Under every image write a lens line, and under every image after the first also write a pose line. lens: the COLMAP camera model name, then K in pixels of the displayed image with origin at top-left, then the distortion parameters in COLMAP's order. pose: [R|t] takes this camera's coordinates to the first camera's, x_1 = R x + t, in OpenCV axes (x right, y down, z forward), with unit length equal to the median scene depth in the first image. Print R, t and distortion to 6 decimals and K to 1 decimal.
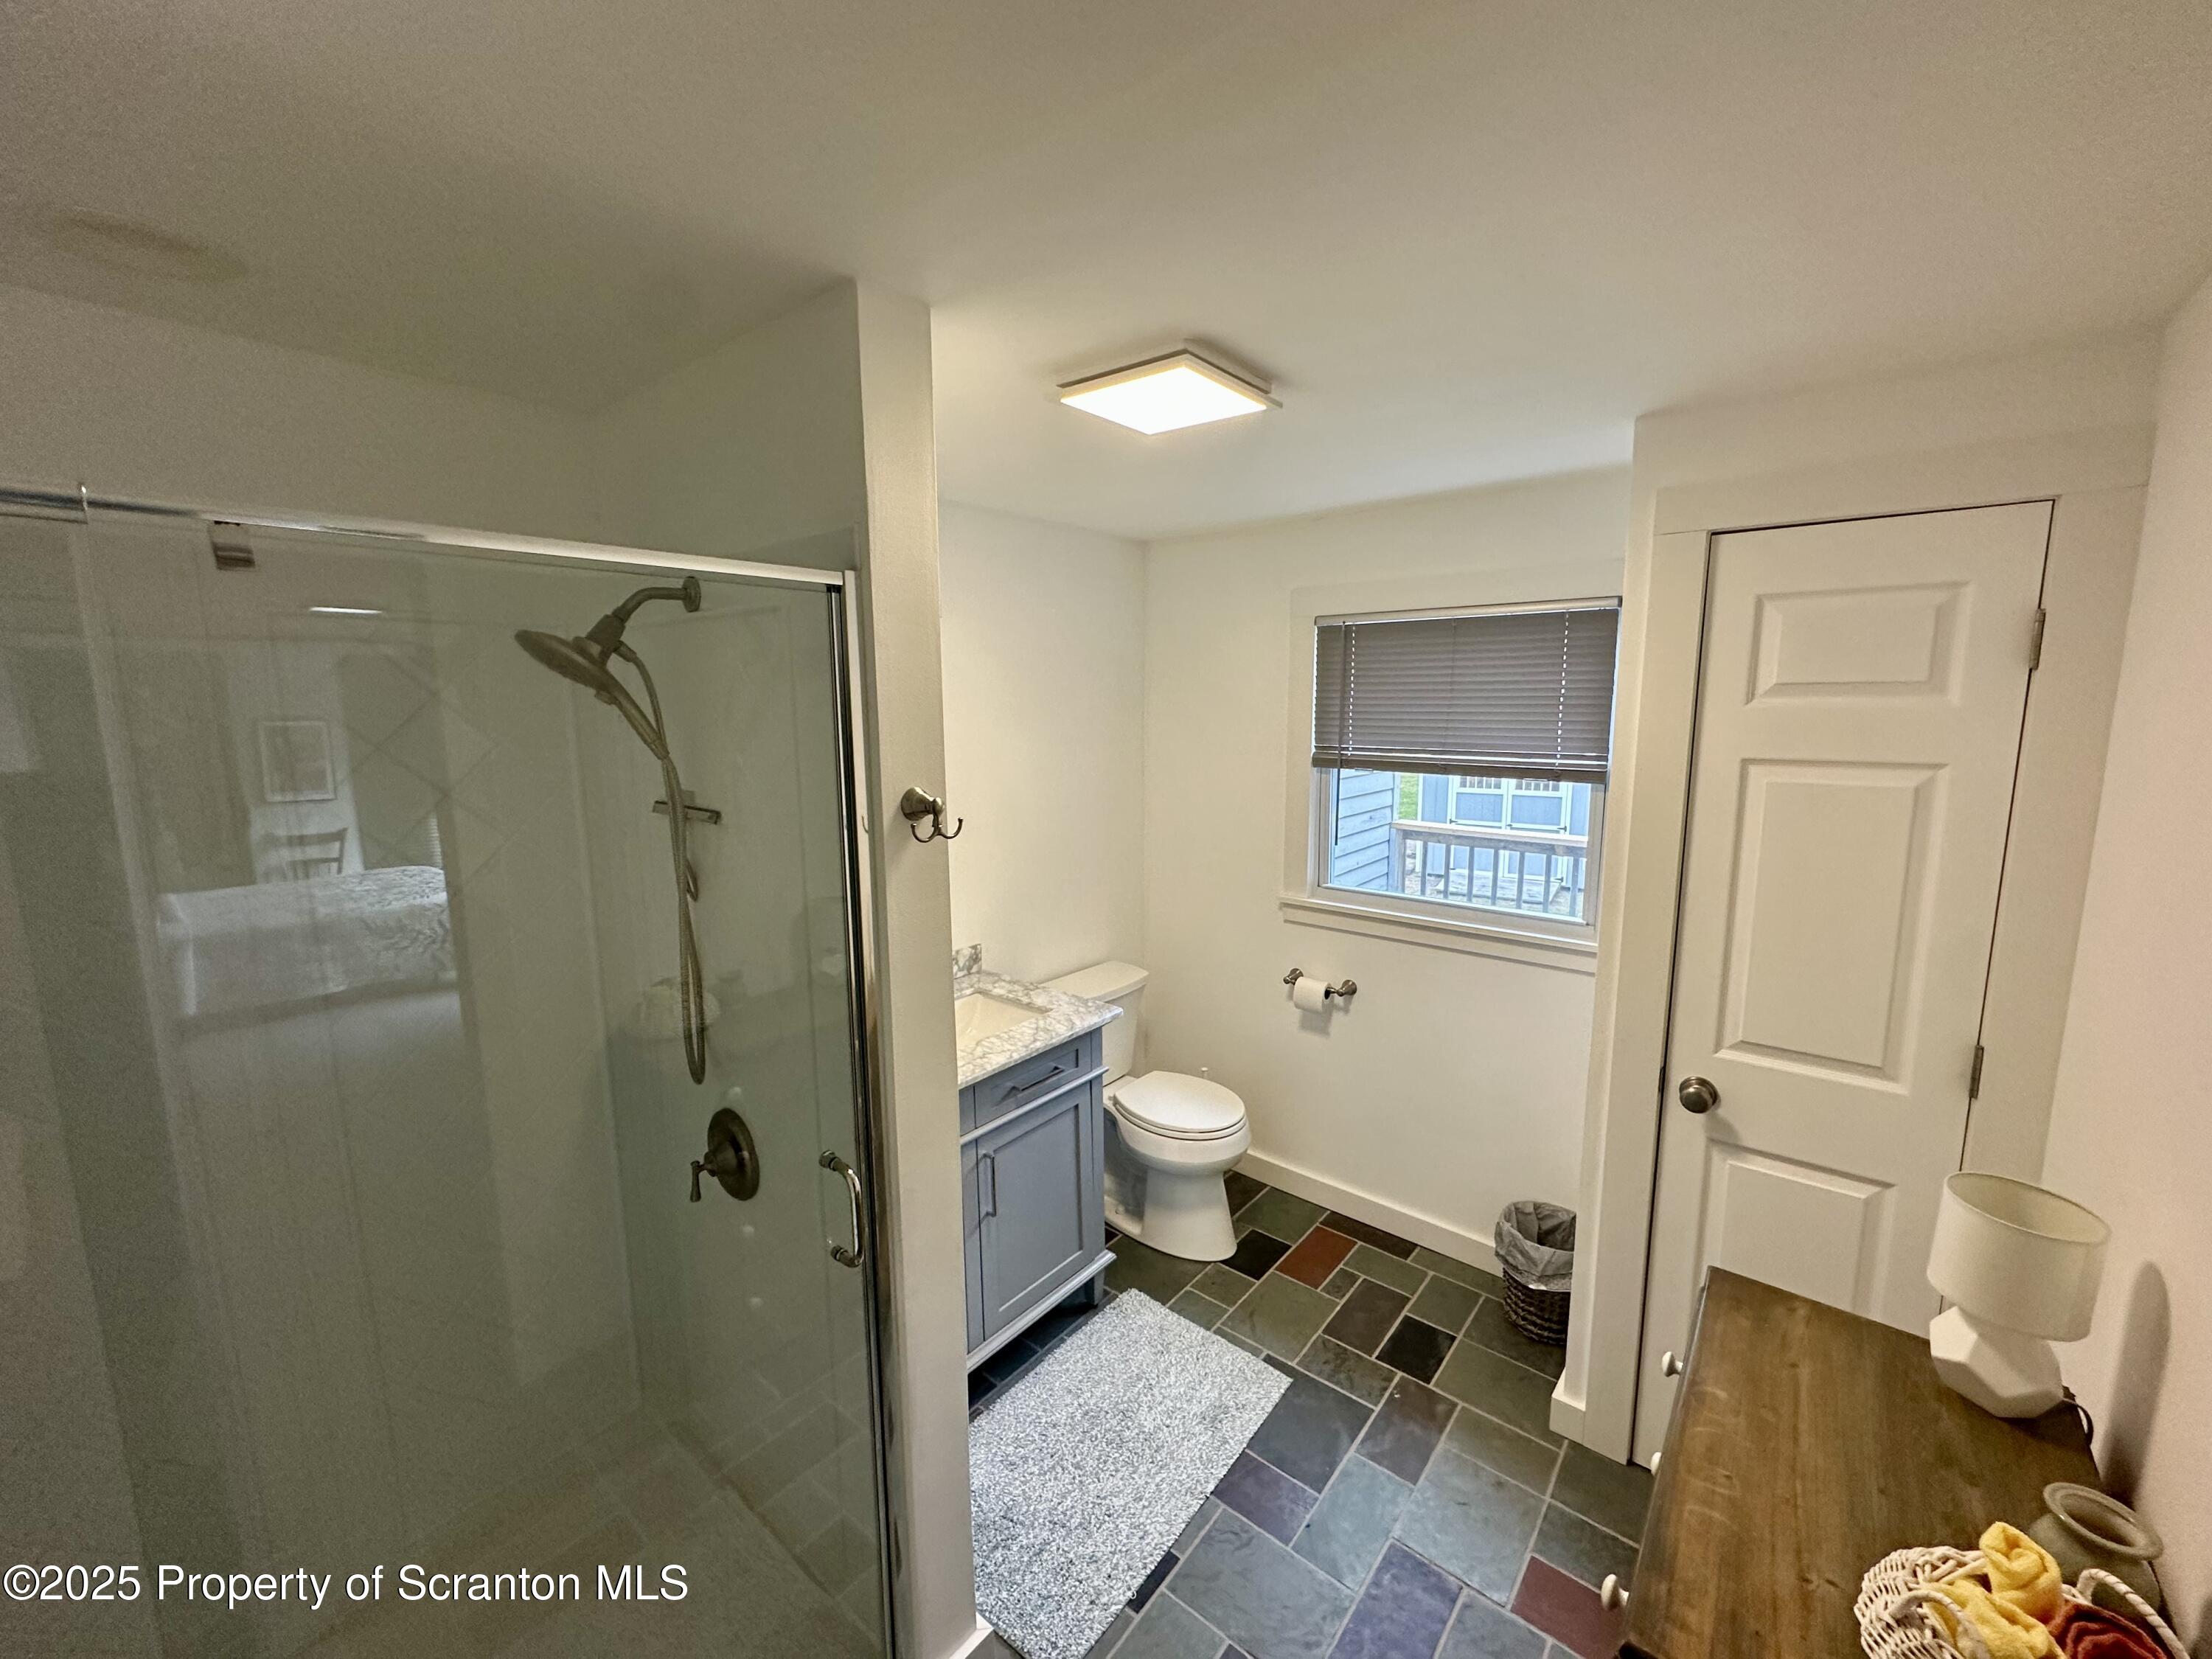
lens RADIAL K [[884.0, 0, 1106.0], [0, 884.0, 829.5], [0, 0, 1]] dist [-0.000852, -0.000353]
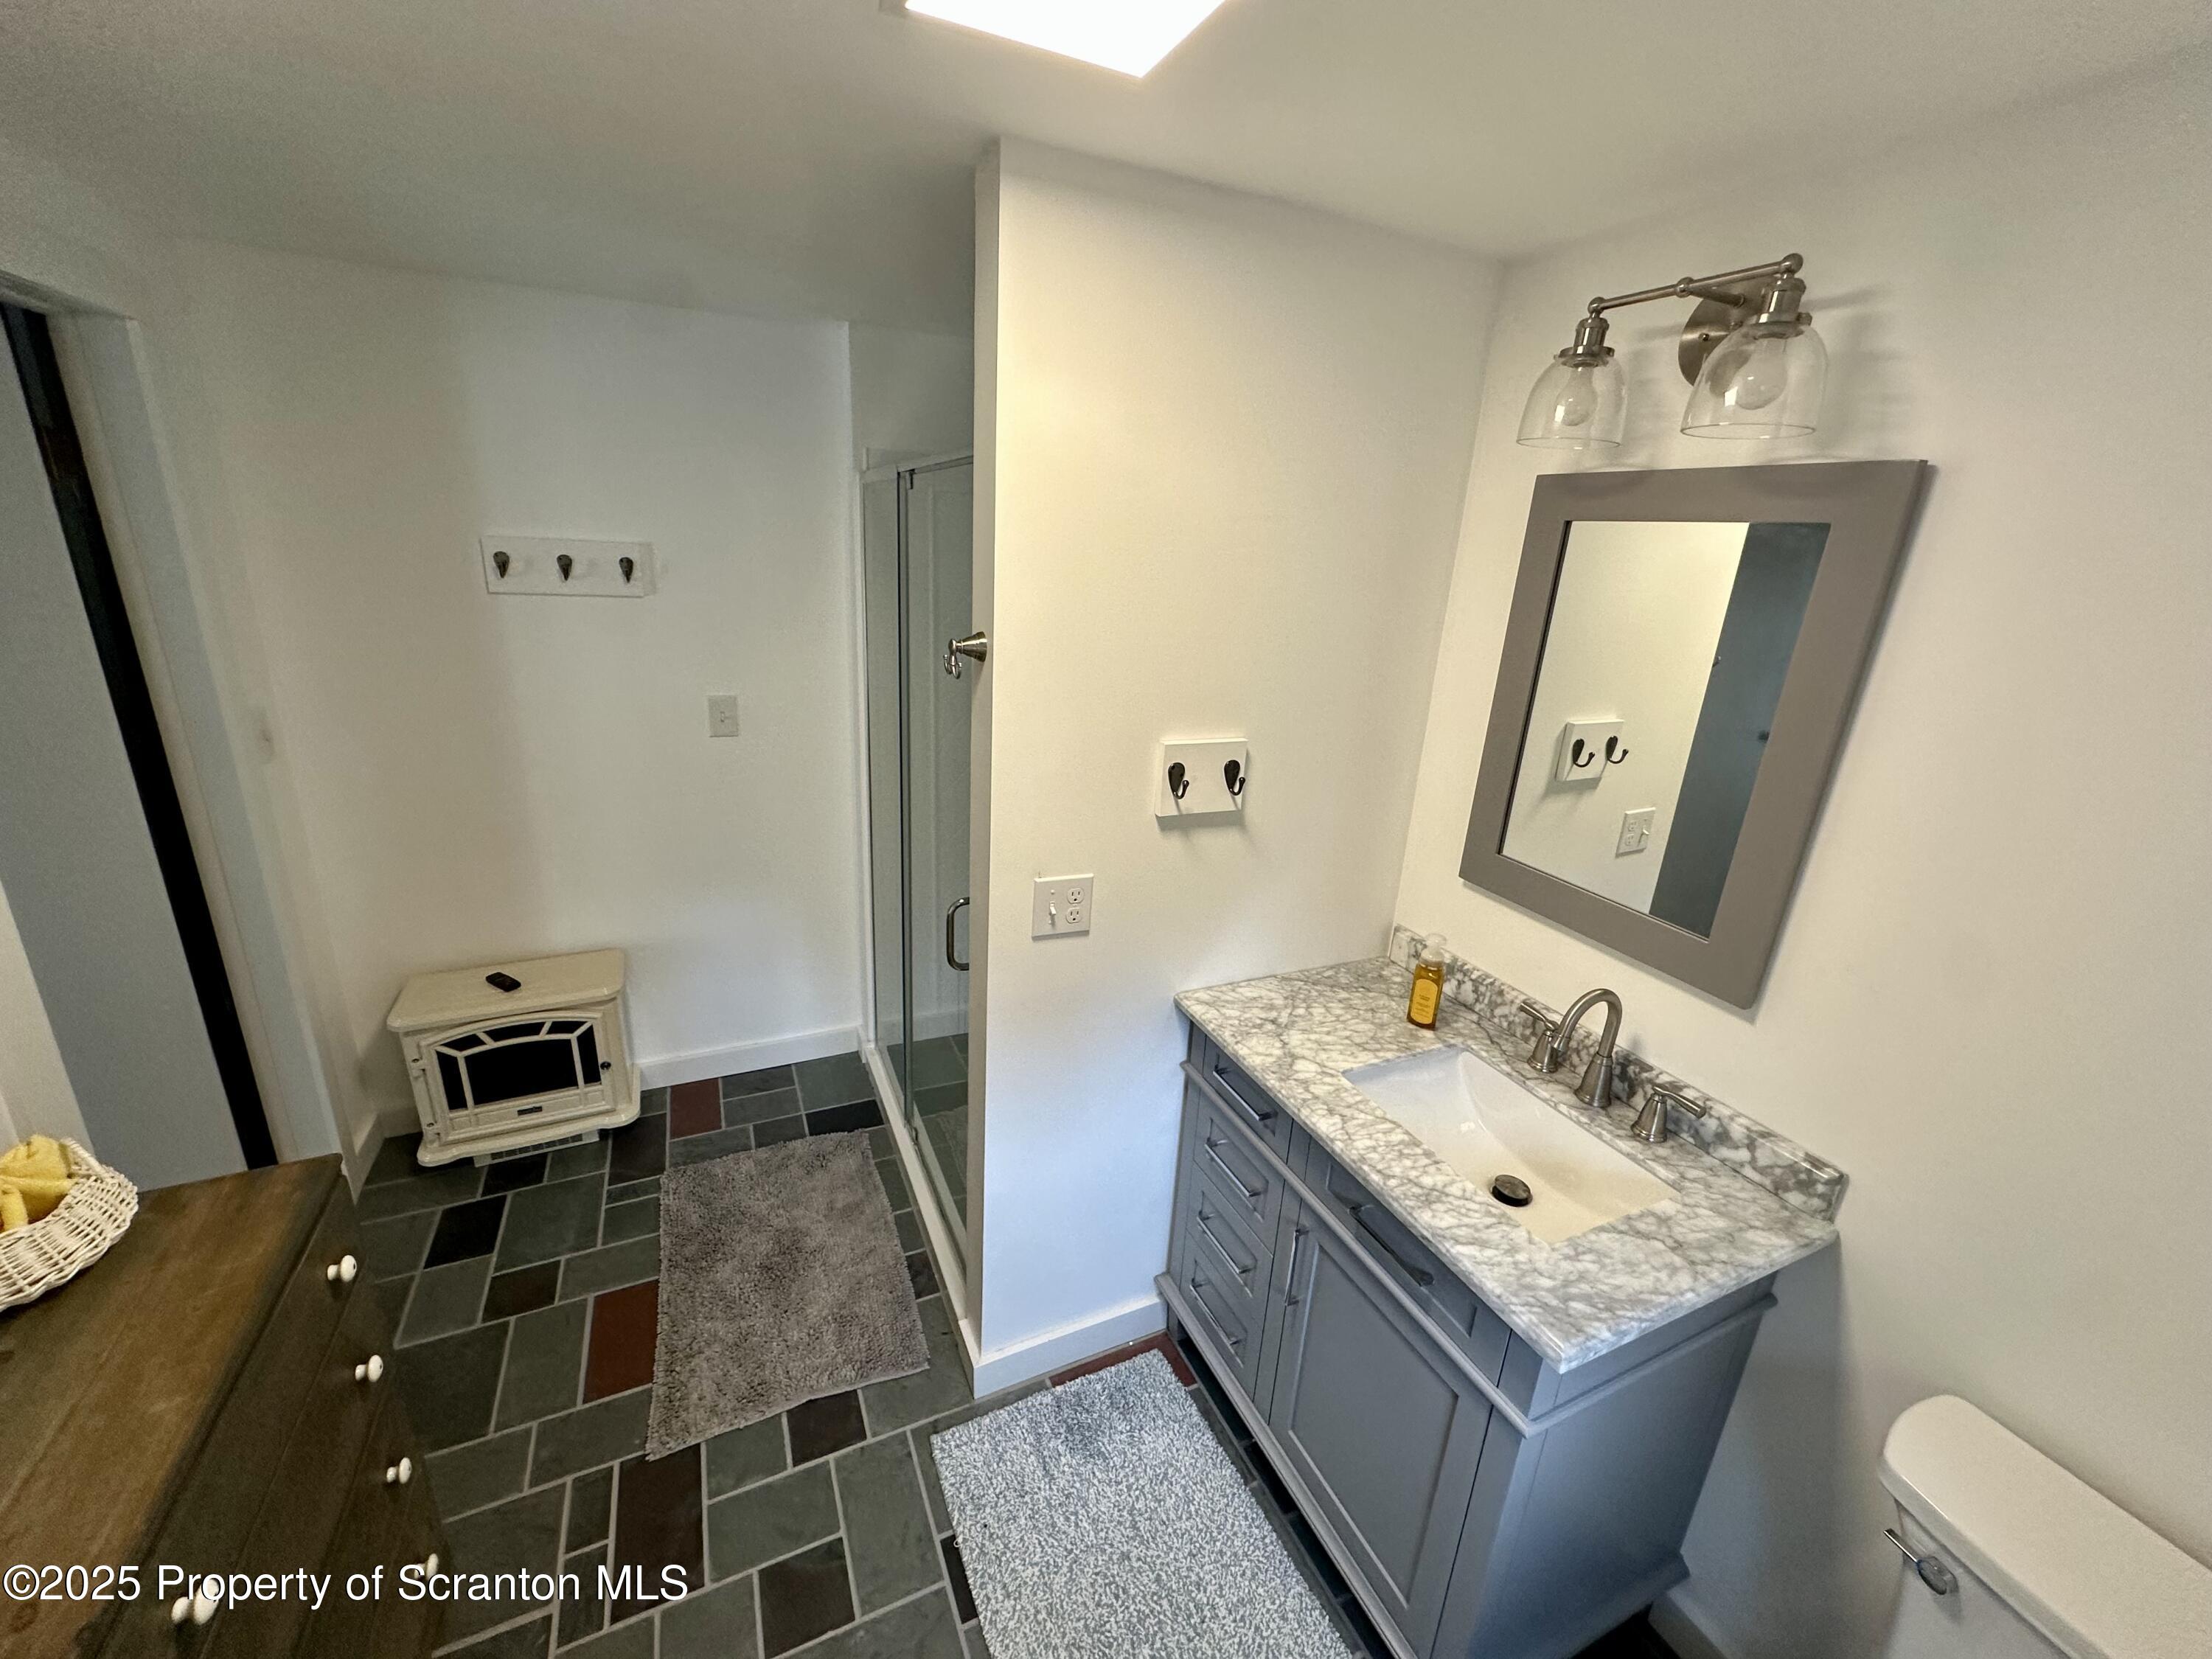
lens RADIAL K [[884.0, 0, 1106.0], [0, 884.0, 829.5], [0, 0, 1]] dist [-0.000852, -0.000353]
pose [[-0.432563, 0.264632, -0.861893, 0.545641], [-0.186979, 0.908842, 0.372888, -0.191599], [0.882002, 0.322453, -0.343651, 1.166556]]
